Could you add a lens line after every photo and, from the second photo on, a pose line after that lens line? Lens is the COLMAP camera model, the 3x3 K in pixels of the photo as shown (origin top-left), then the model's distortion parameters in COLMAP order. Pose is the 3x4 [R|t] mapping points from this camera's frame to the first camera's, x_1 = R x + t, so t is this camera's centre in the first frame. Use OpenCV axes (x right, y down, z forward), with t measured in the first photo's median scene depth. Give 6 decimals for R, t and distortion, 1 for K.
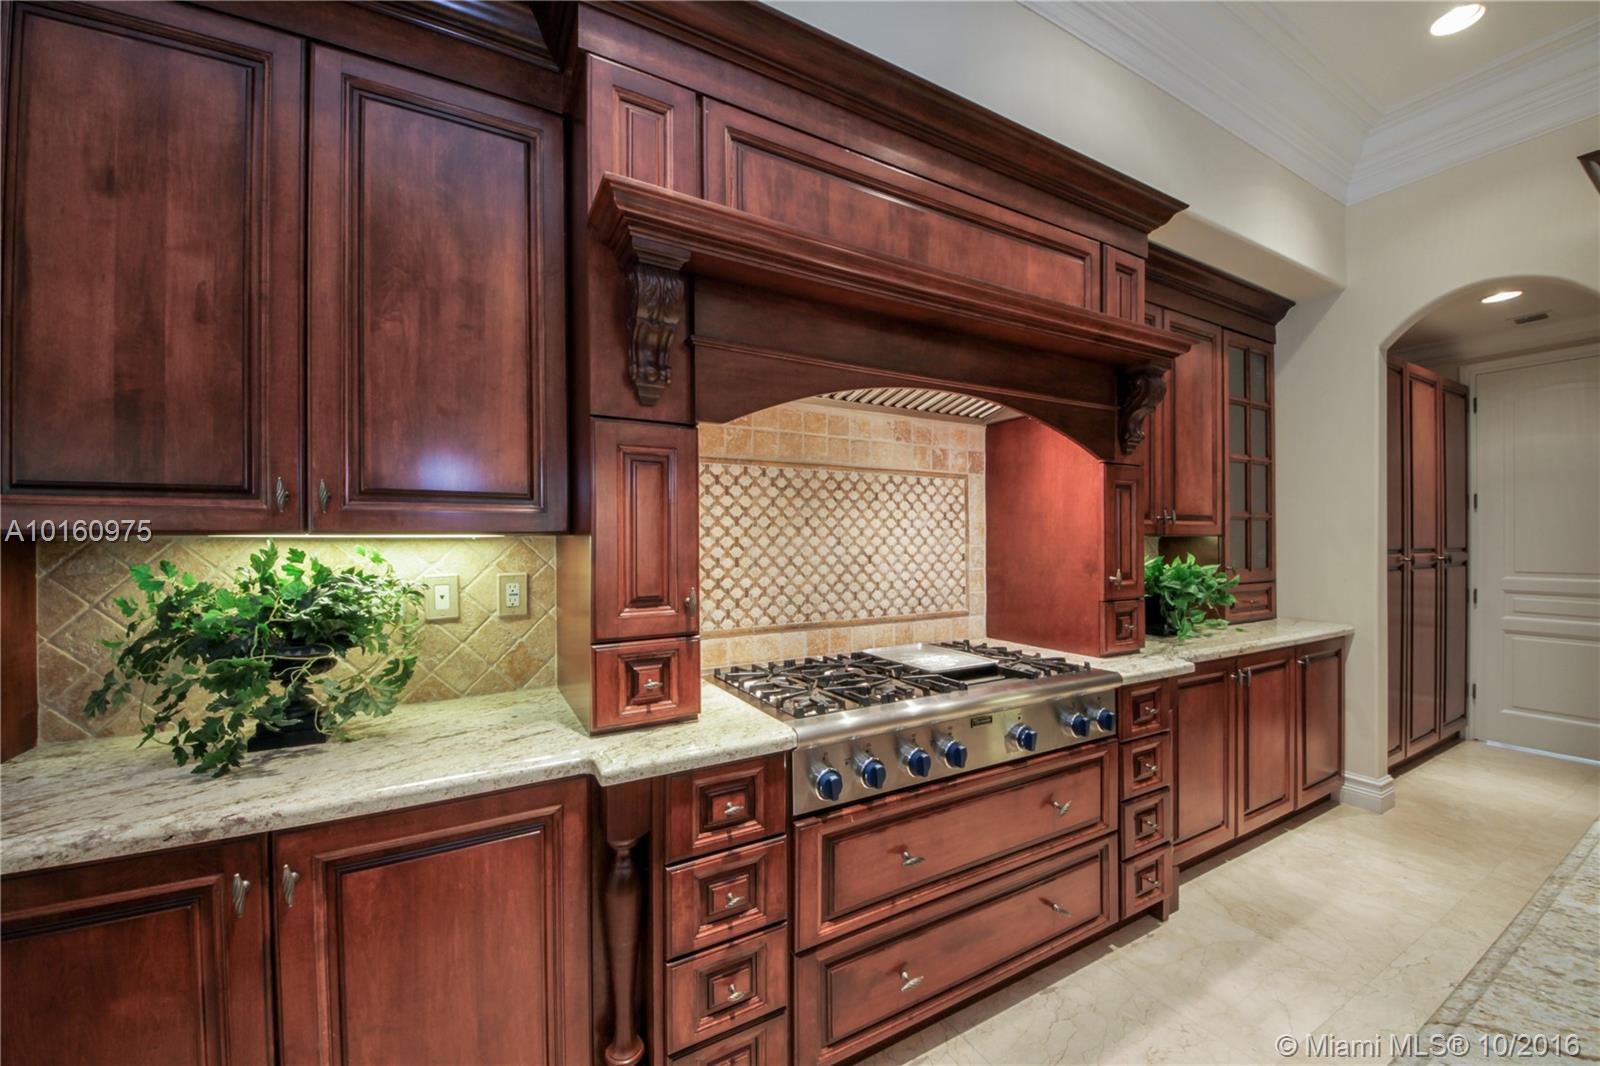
lens RADIAL K [[598.1, 0, 801.0], [0, 598.1, 541.9], [0, 0, 1]] dist [-0.001142, -0.000221]
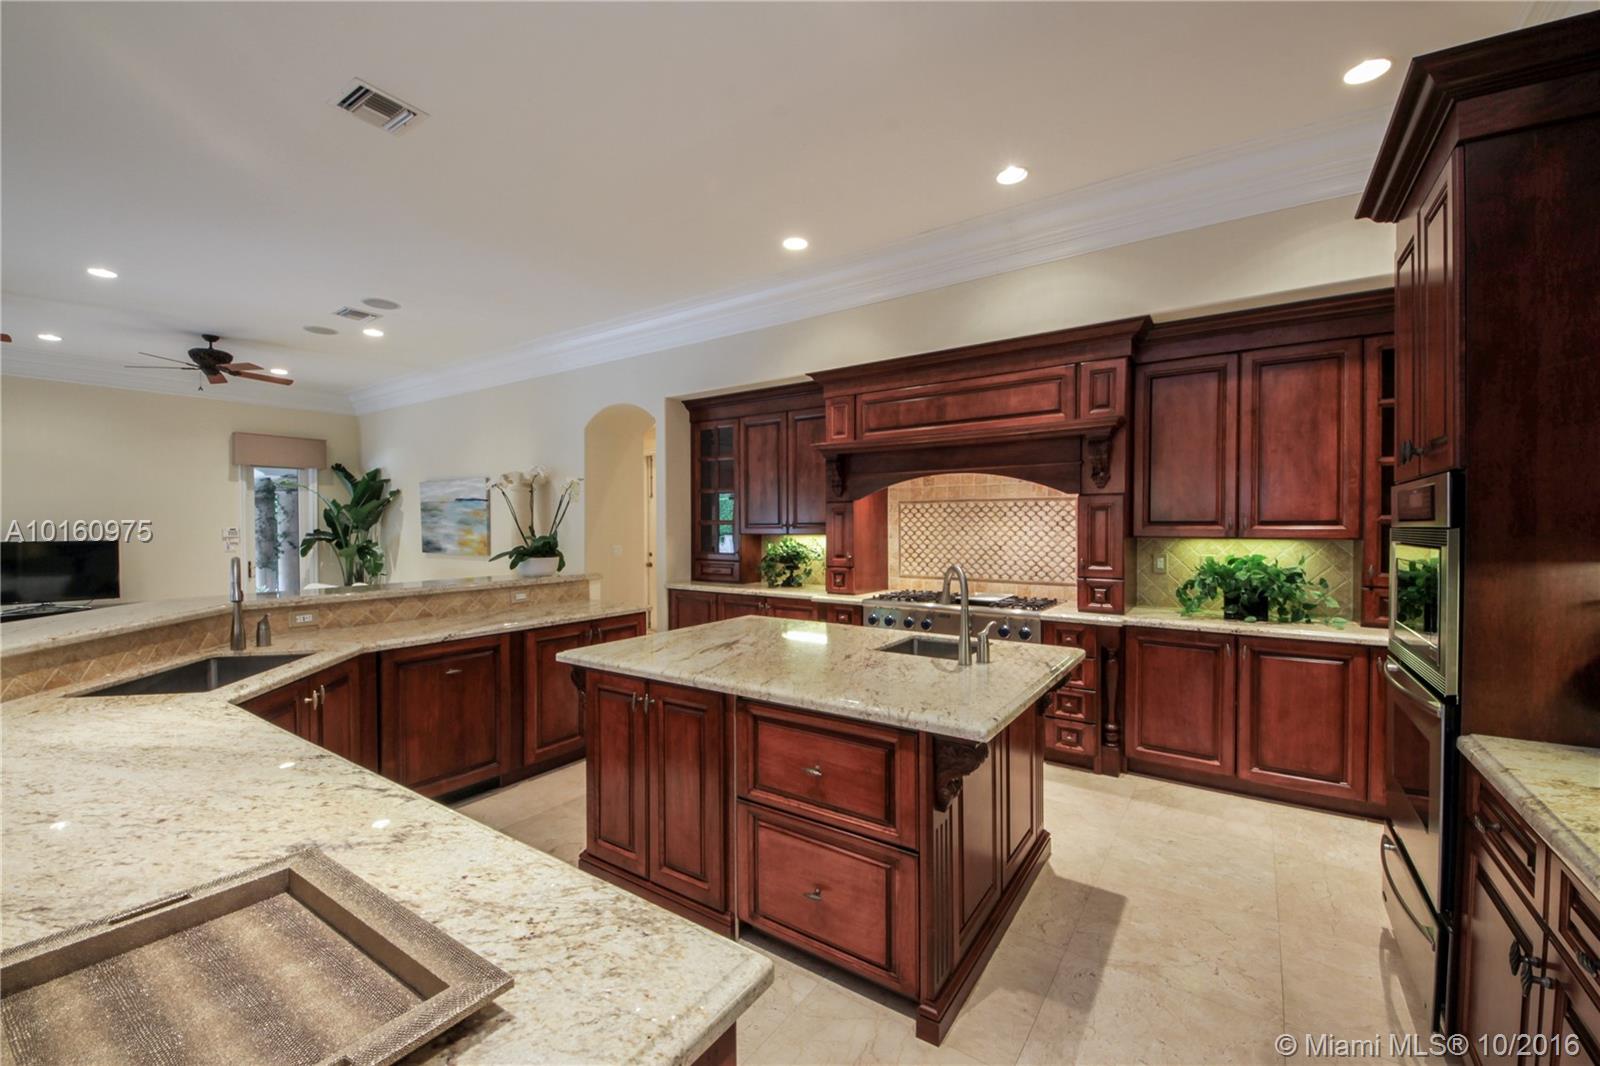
lens RADIAL K [[651.6, 0, 800.0], [0, 651.6, 533.0], [0, 0, 1]] dist [-0.000192, -0.000113]
pose [[0.448900, 0.016506, -0.893429, 1.706457], [-0.000418, 0.999833, 0.018262, -0.056430], [0.893582, -0.007824, 0.448832, -0.490053]]
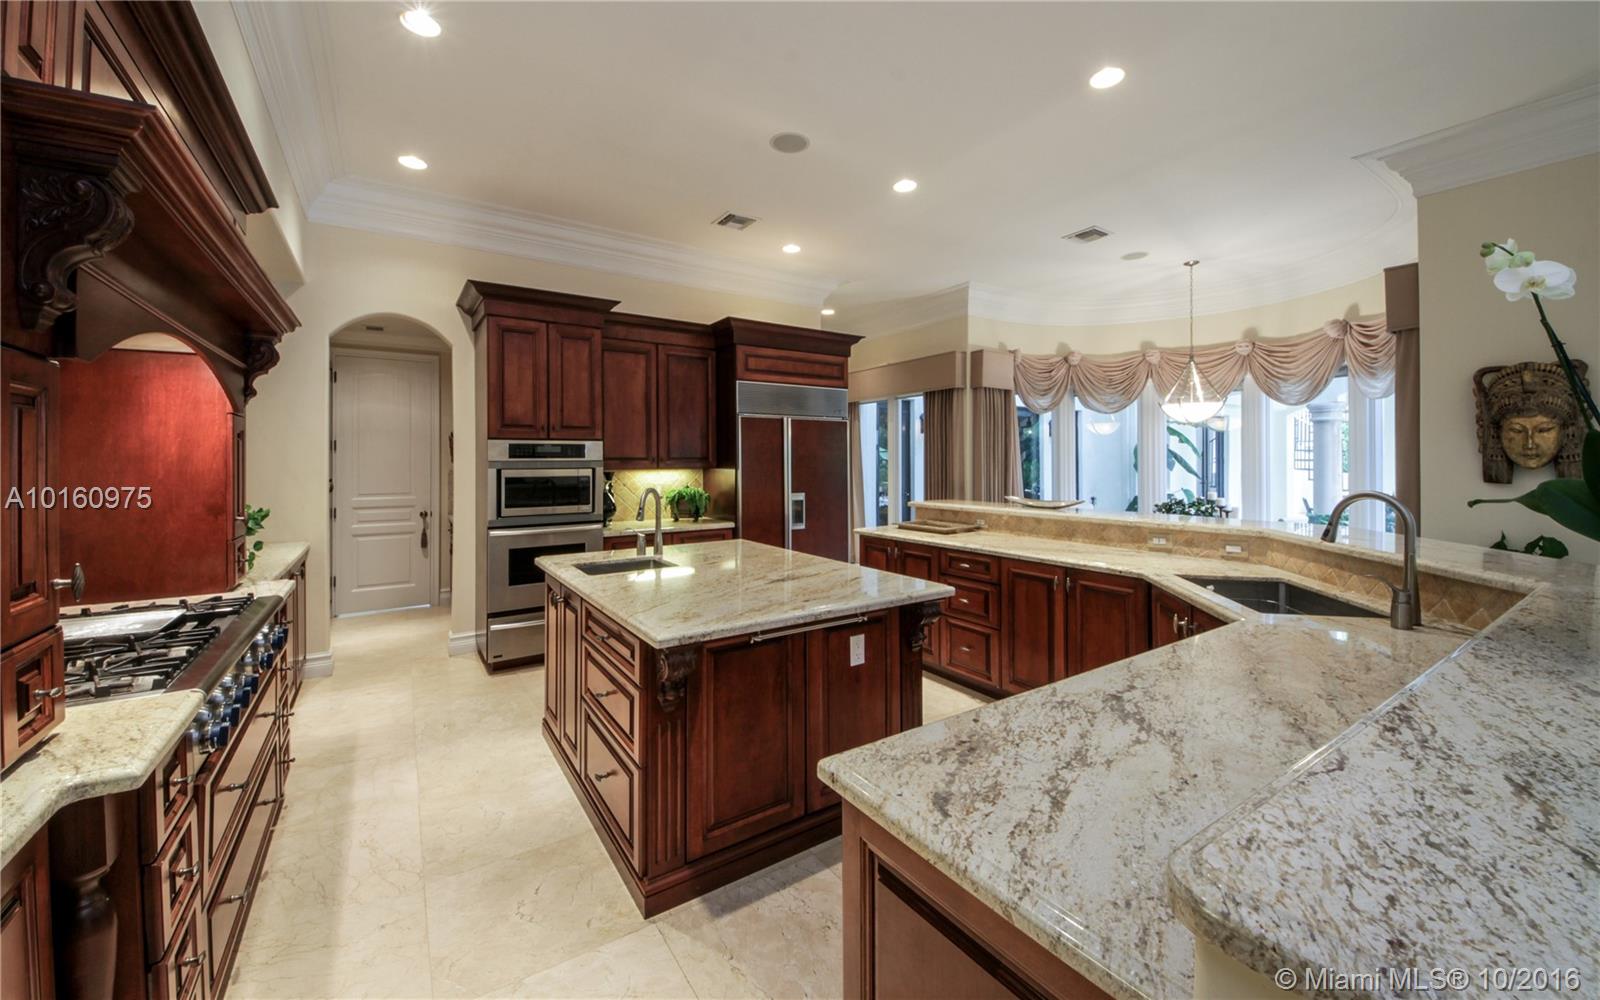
lens RADIAL K [[613.8, 0, 801.9], [0, 613.8, 459.7], [0, 0, 1]] dist [0.000104, 0.000013]
pose [[-0.078296, 0.006066, 0.996912, -0.668126], [0.003576, 0.999977, -0.005804, -0.035744], [-0.996924, 0.003110, -0.078316, 0.042418]]
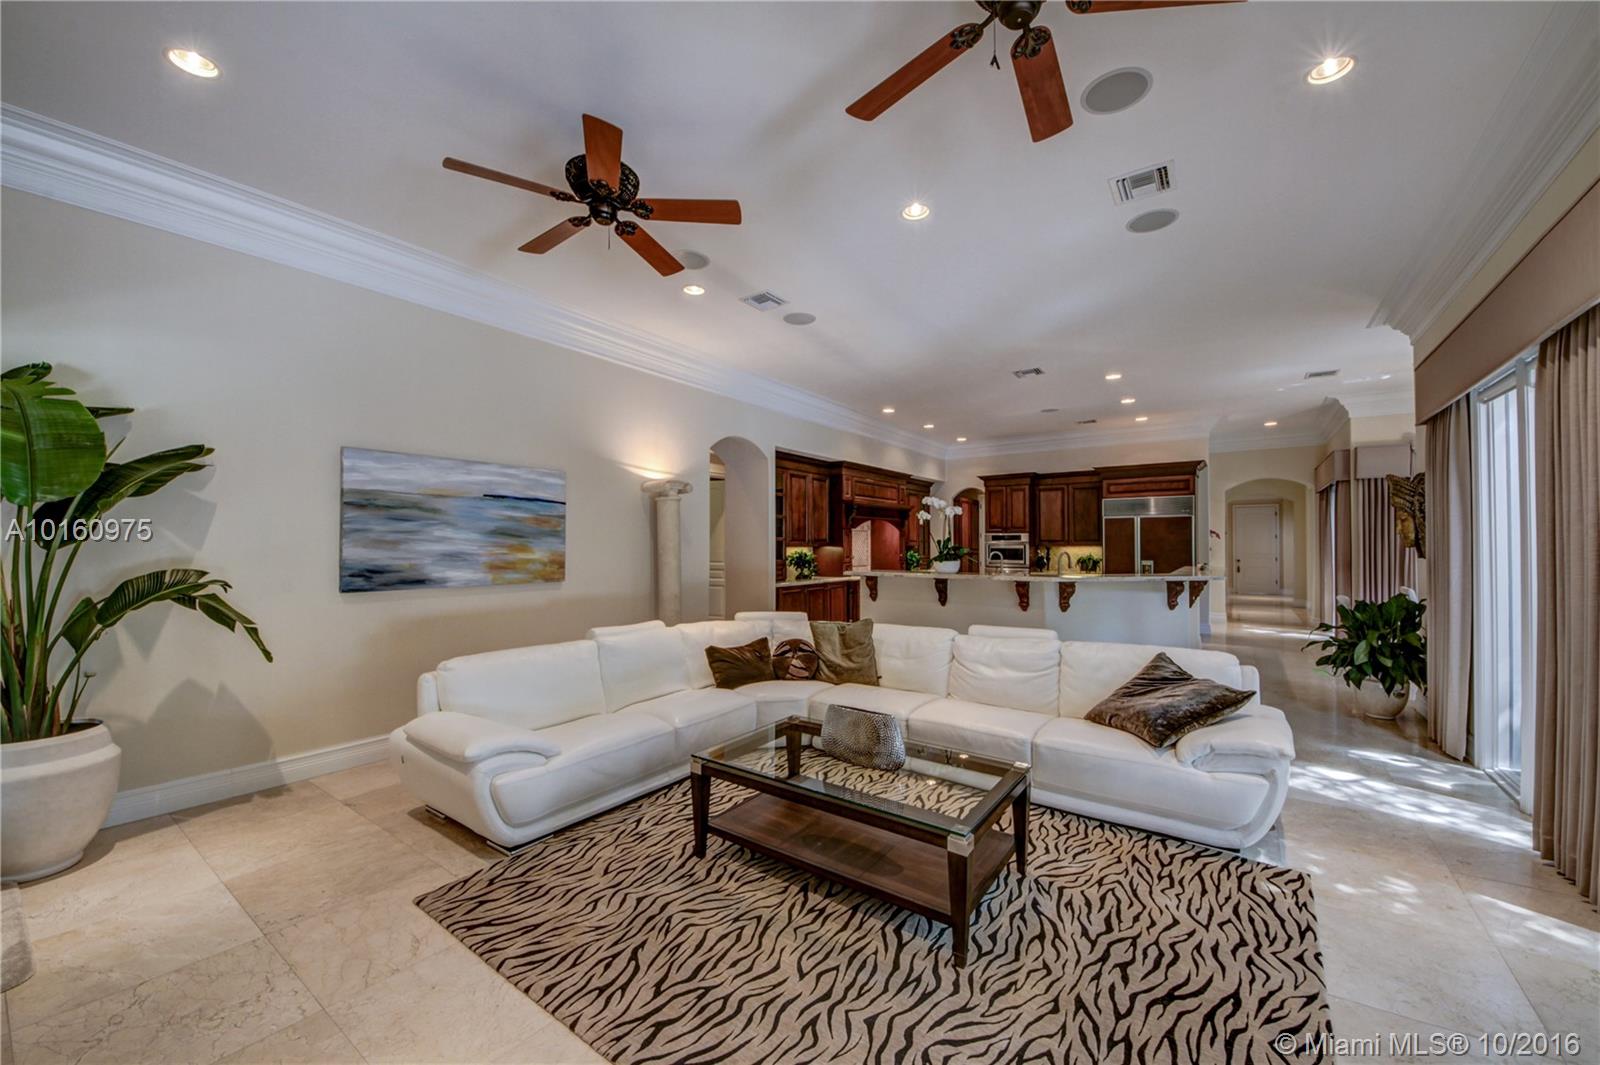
lens RADIAL K [[598.1, 0, 801.0], [0, 598.1, 541.4], [0, 0, 1]] dist [-0.001142, -0.000221]
pose [[0.905861, 0.006298, 0.423528, -1.999782], [-0.003622, 0.999968, -0.007122, -0.012702], [-0.423560, 0.004918, 0.905855, -2.686933]]
